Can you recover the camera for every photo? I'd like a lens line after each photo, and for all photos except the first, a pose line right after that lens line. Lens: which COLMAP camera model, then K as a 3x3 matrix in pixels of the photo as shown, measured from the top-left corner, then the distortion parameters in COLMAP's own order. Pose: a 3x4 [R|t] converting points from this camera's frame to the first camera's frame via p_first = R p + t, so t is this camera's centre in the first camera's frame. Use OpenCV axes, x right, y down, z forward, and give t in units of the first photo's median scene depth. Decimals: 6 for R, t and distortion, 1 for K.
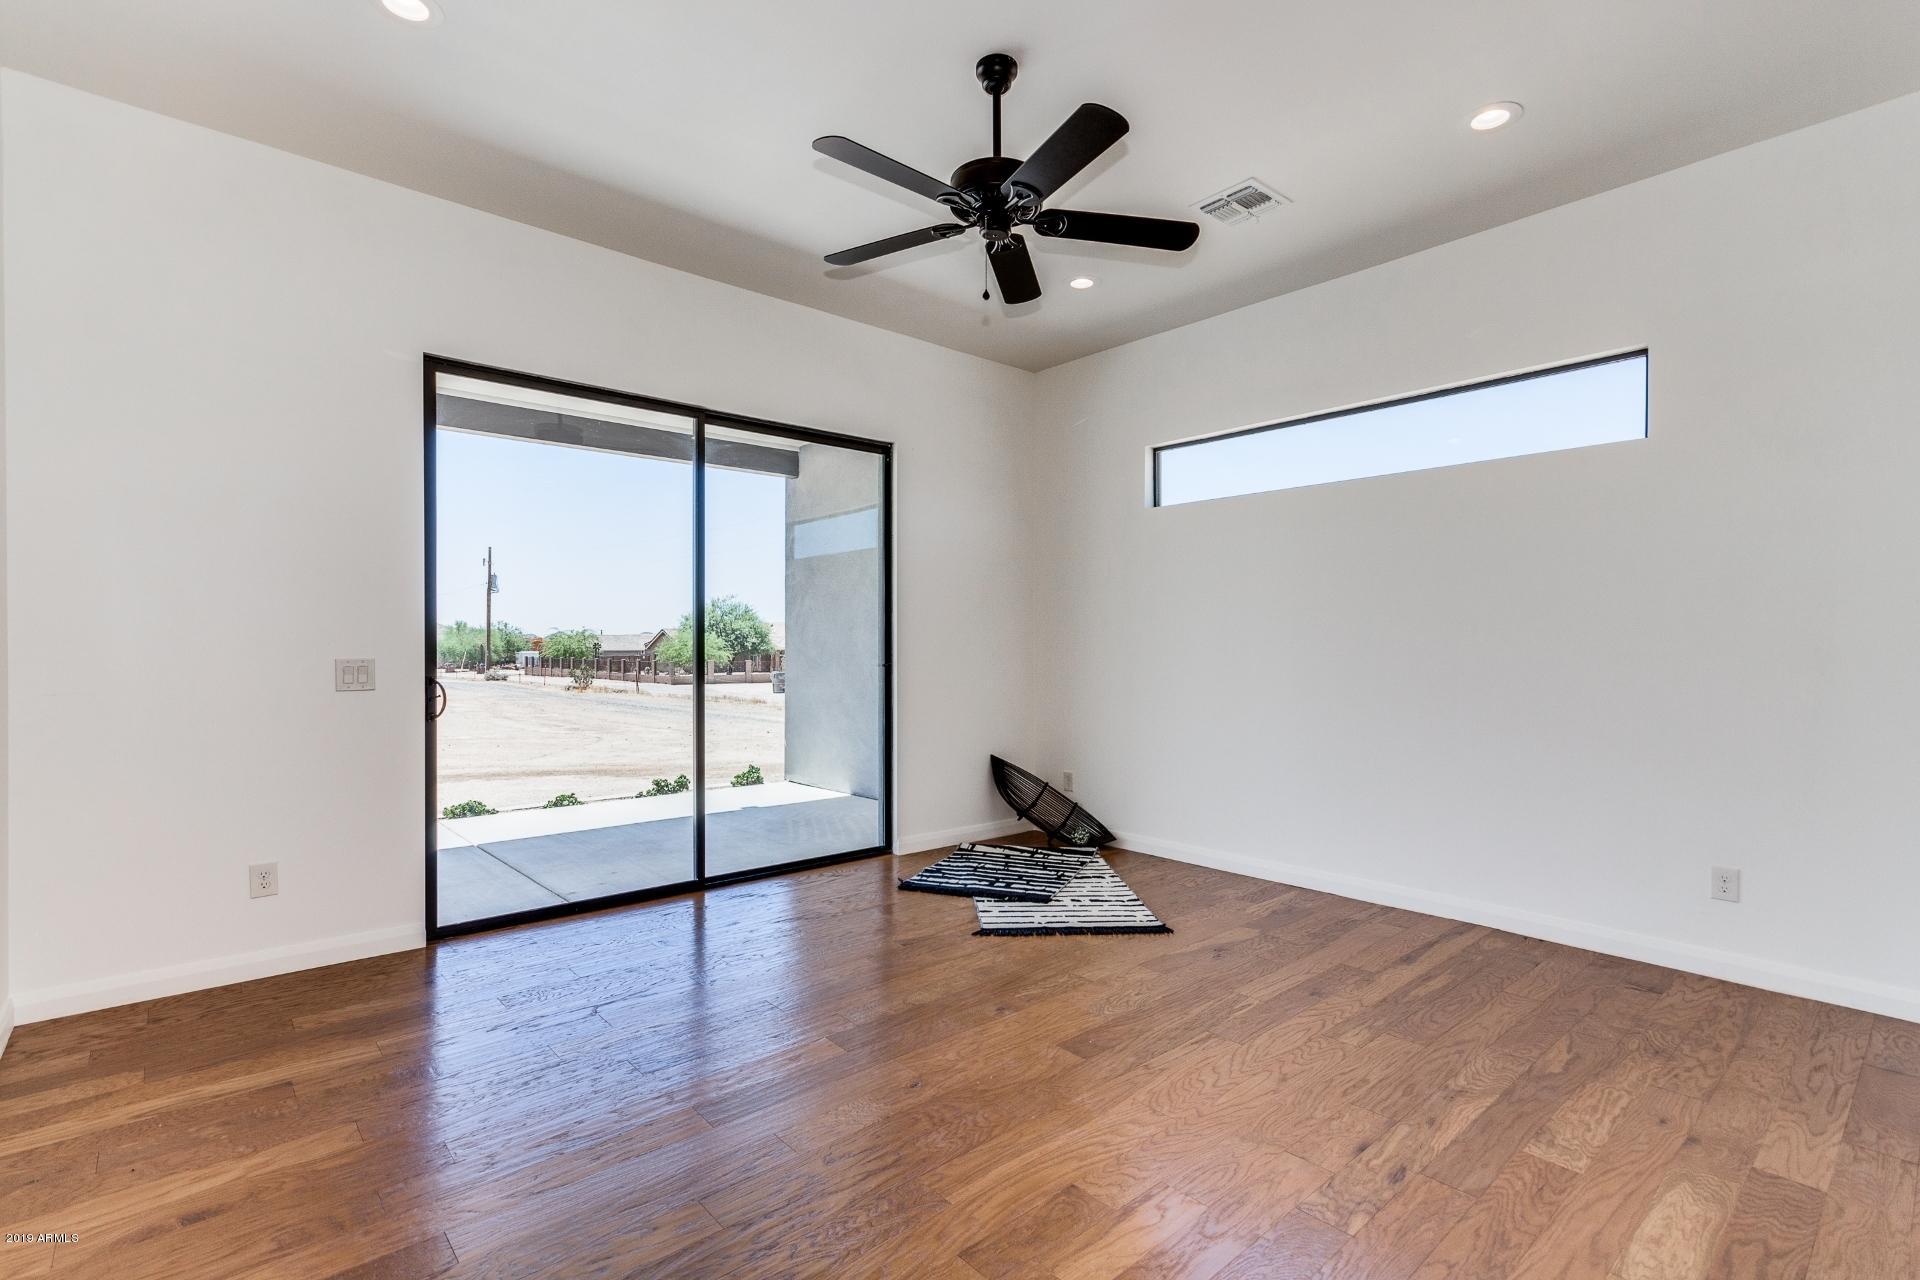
lens RADIAL K [[889.0, 0, 962.0], [0, 889.0, 656.7], [0, 0, 1]] dist [0.014136, 0.000726]
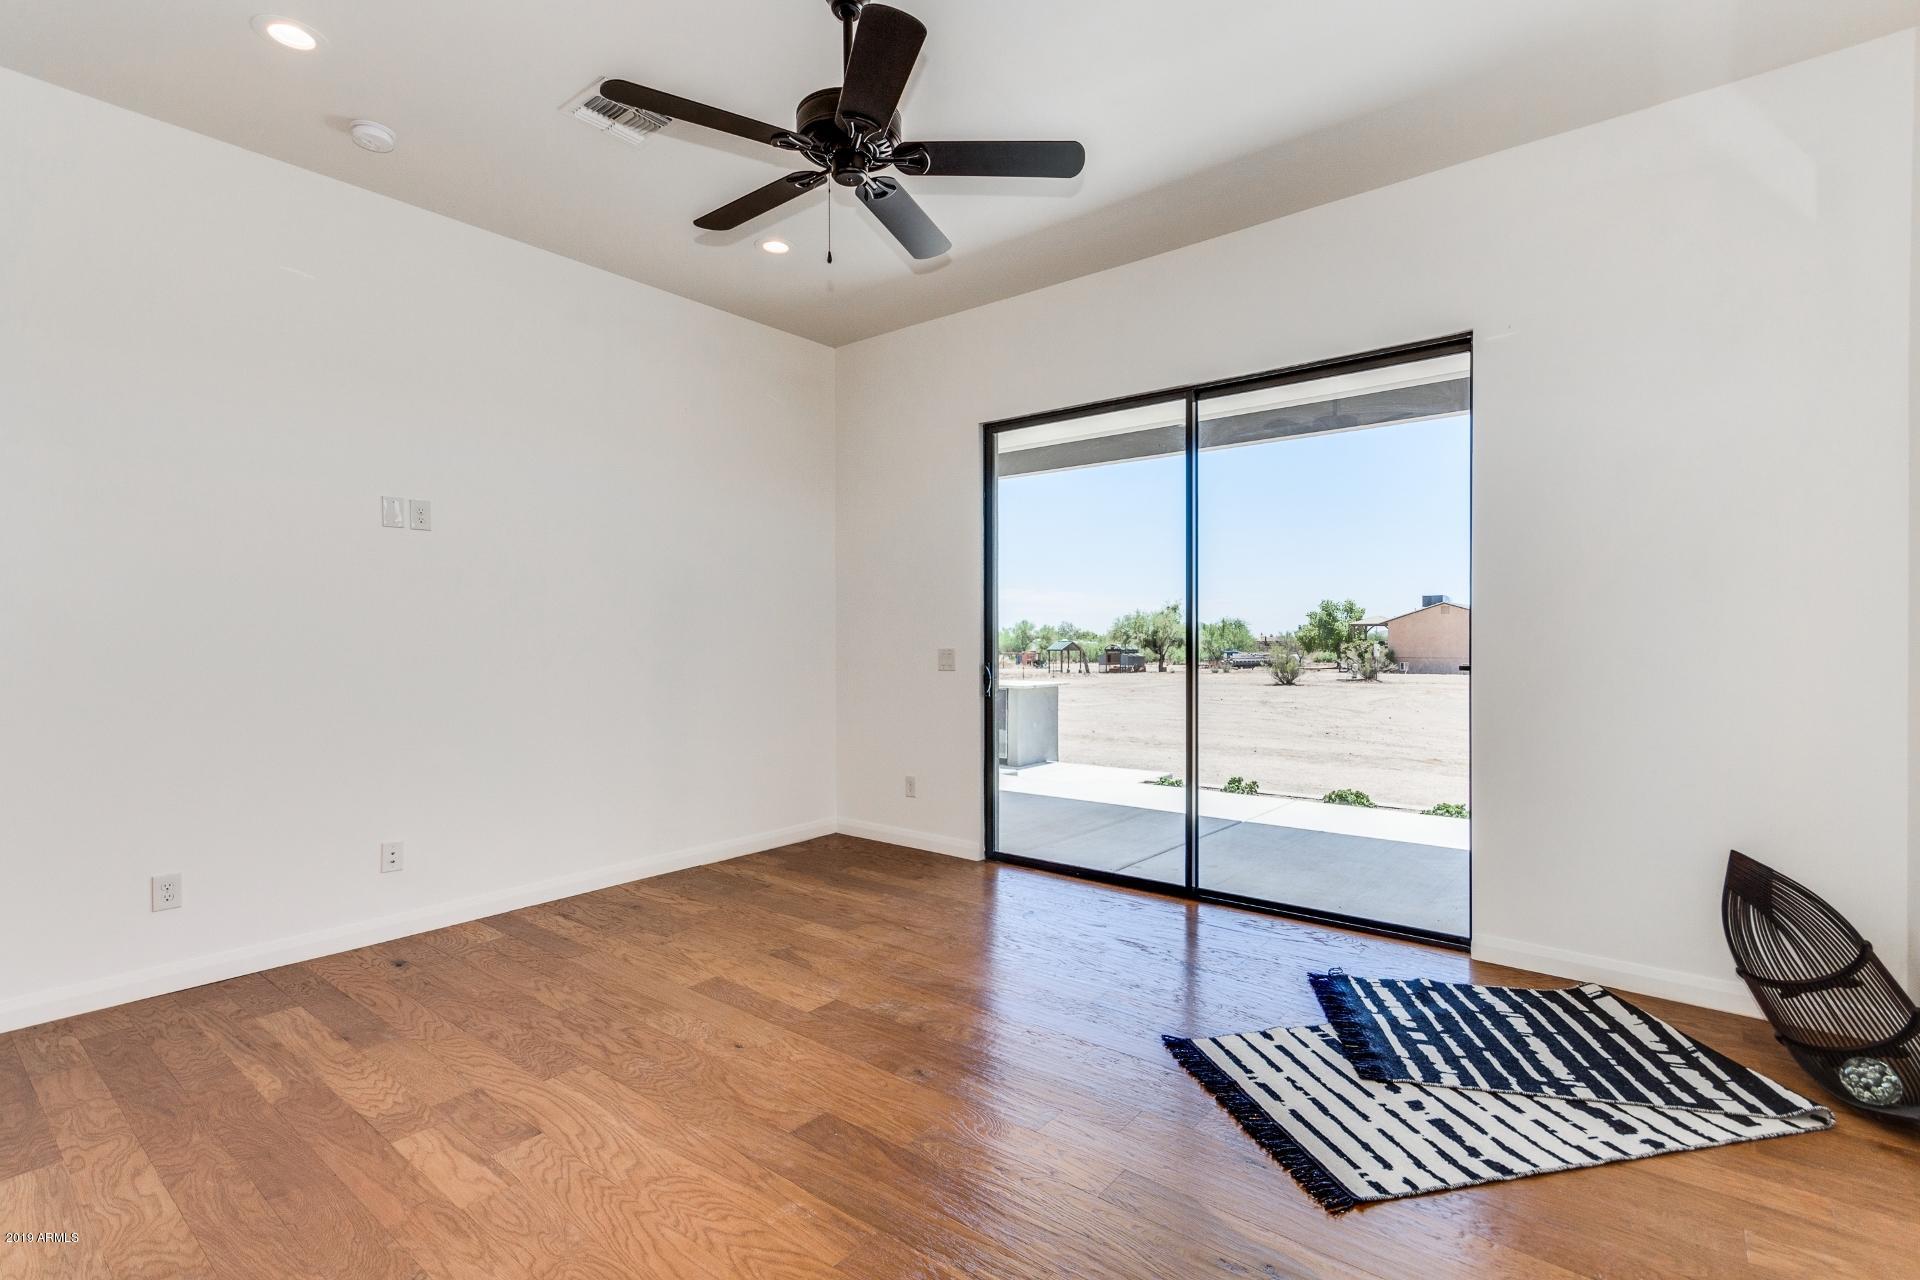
lens RADIAL K [[889.0, 0, 964.9], [0, 889.0, 621.9], [0, 0, 1]] dist [0.014136, 0.000726]
pose [[0.170786, -0.019112, -0.985123, 0.608260], [-0.004209, 0.999789, -0.020126, -0.011074], [0.985299, 0.007584, 0.170669, 0.608312]]
